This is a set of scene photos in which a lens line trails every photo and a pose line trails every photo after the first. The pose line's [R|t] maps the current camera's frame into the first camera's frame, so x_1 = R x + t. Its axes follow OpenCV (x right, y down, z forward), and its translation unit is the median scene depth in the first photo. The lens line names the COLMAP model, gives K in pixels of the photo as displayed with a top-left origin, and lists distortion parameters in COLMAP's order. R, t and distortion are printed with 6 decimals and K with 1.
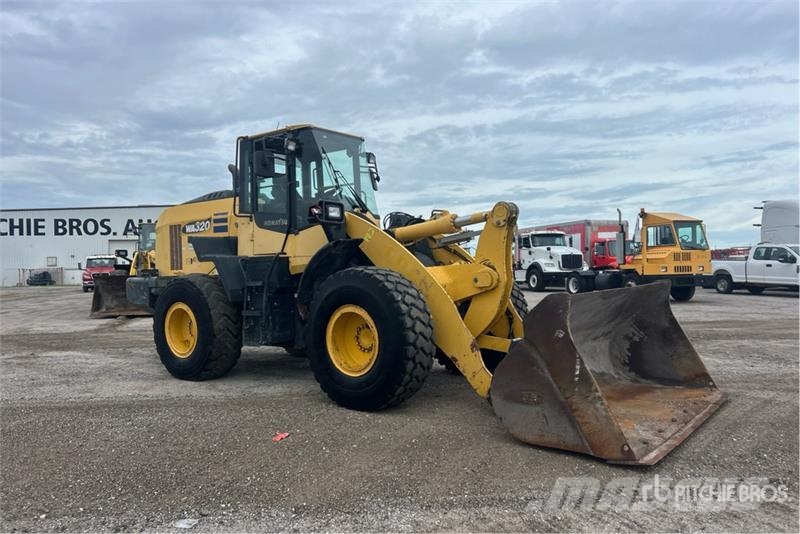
lens RADIAL K [[608.7, 0, 405.8], [0, 608.7, 266.9], [0, 0, 1]] dist [0.112775, -0.138816]
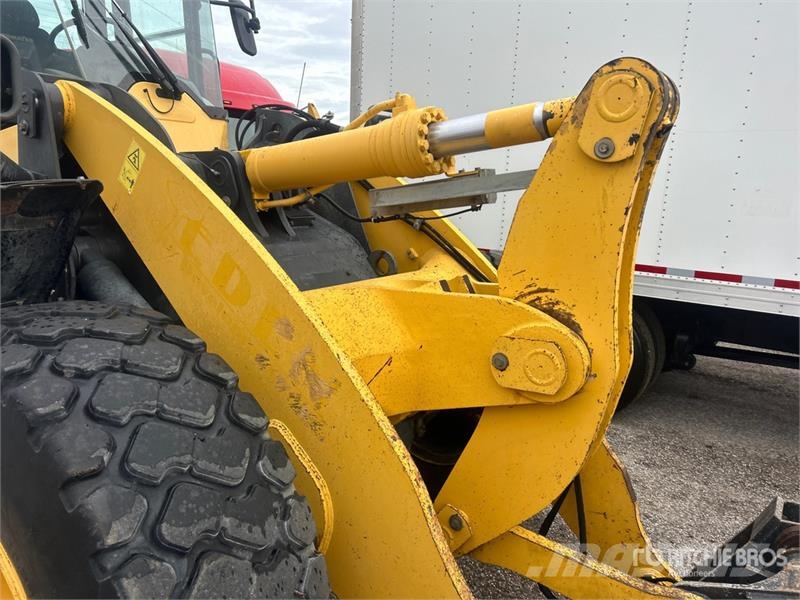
lens RADIAL K [[613.6, 0, 410.3], [0, 613.6, 299.7], [0, 0, 1]] dist [0.105774, -0.183269]
pose [[0.998089, 0.030184, 0.053924, 0.043751], [-0.039235, 0.983682, 0.175586, -0.038216], [-0.047744, -0.177366, 0.982986, 0.545278]]
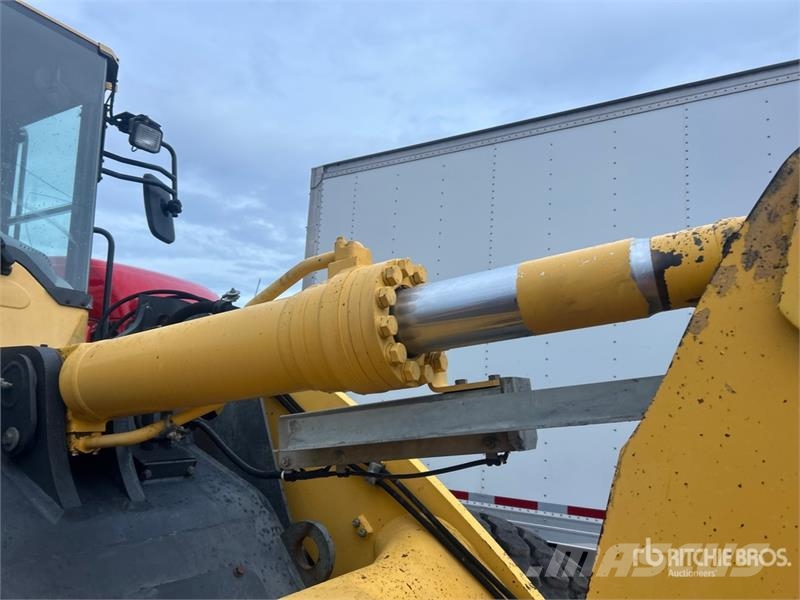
lens RADIAL K [[613.6, 0, 410.3], [0, 613.6, 299.7], [0, 0, 1]] dist [0.105774, -0.183269]
pose [[0.992130, 0.068423, 0.104859, 0.051176], [-0.048968, 0.982812, -0.177994, -0.039790], [-0.115235, 0.171459, 0.978429, 0.664123]]
